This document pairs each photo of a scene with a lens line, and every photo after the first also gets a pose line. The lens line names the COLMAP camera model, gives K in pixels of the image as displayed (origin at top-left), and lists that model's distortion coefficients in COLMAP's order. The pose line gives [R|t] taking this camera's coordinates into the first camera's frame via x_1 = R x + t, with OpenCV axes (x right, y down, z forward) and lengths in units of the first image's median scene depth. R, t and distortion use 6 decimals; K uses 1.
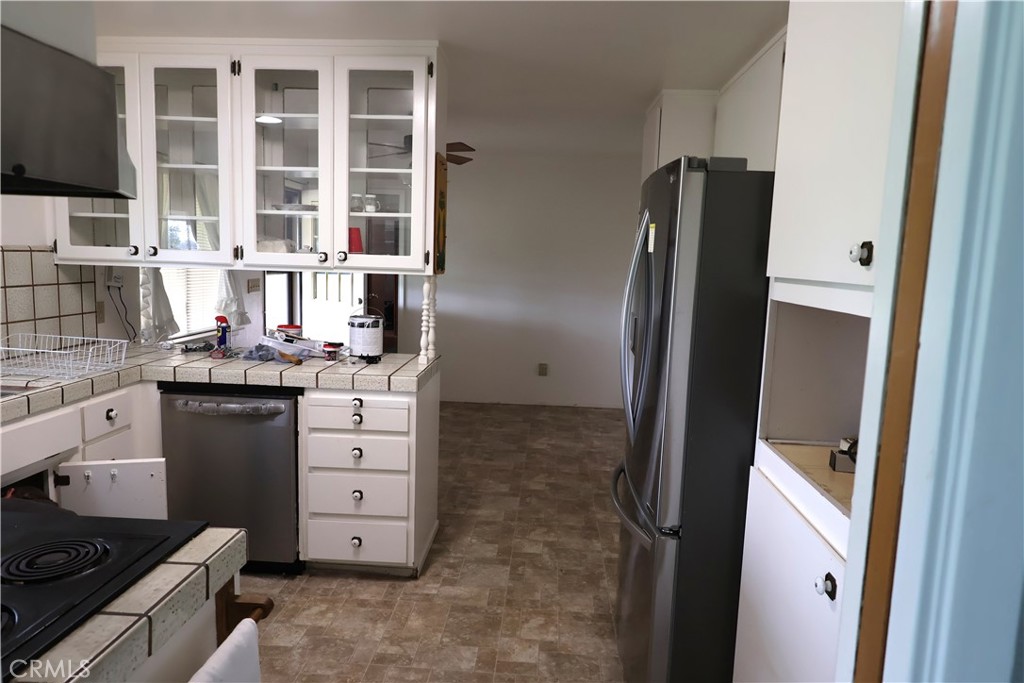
lens RADIAL K [[657.5, 0, 514.6], [0, 657.5, 340.8], [0, 0, 1]] dist [-0.004191, 0.001732]
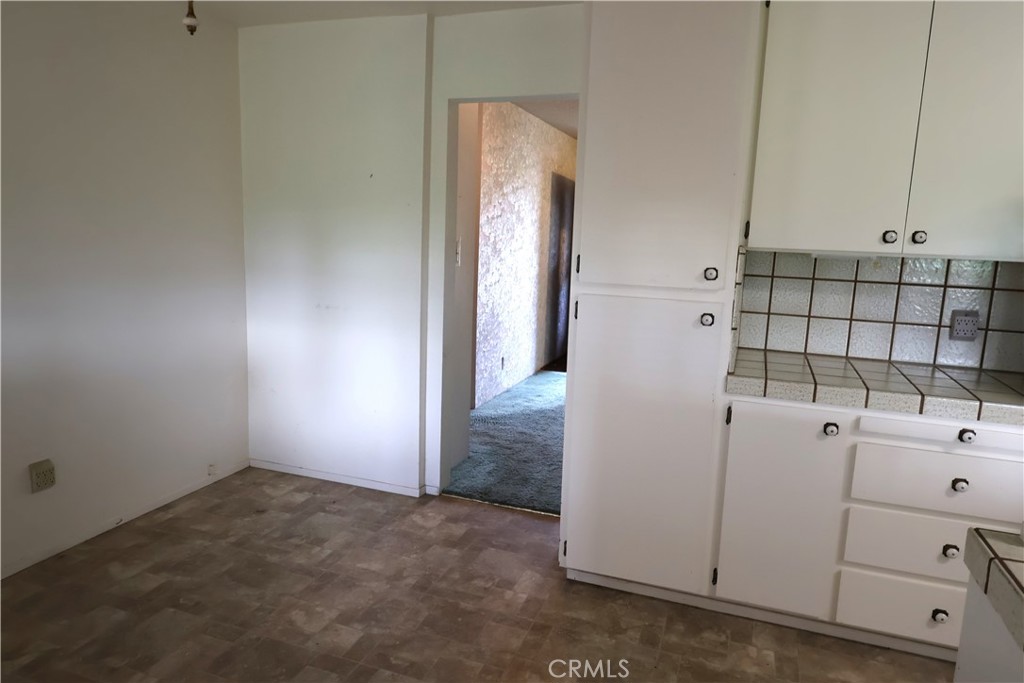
lens RADIAL K [[657.5, 0, 514.6], [0, 657.5, 340.8], [0, 0, 1]] dist [-0.004191, 0.001732]
pose [[0.288233, -0.178672, 0.940743, -0.416722], [0.098746, 0.982746, 0.156395, -0.126681], [-0.952455, 0.047816, 0.300903, 0.995764]]
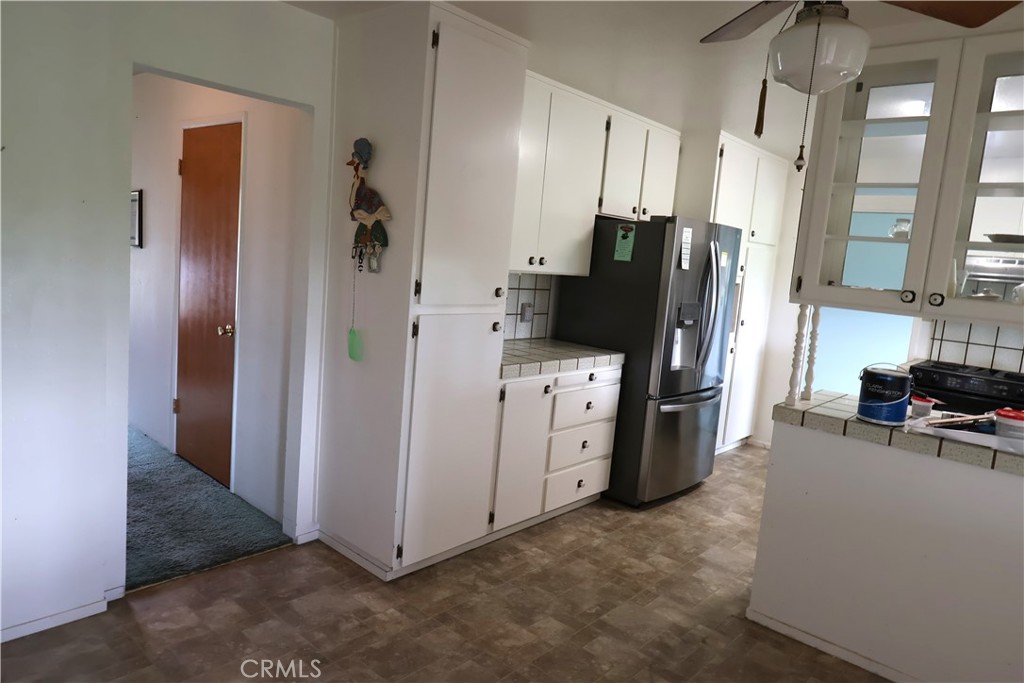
lens RADIAL K [[657.5, 0, 514.6], [0, 657.5, 340.8], [0, 0, 1]] dist [-0.004191, 0.001732]
pose [[-0.778277, -0.175097, 0.603014, -0.295401], [-0.027541, 0.968929, 0.245801, -0.210993], [-0.627317, 0.174693, -0.758917, 1.592335]]
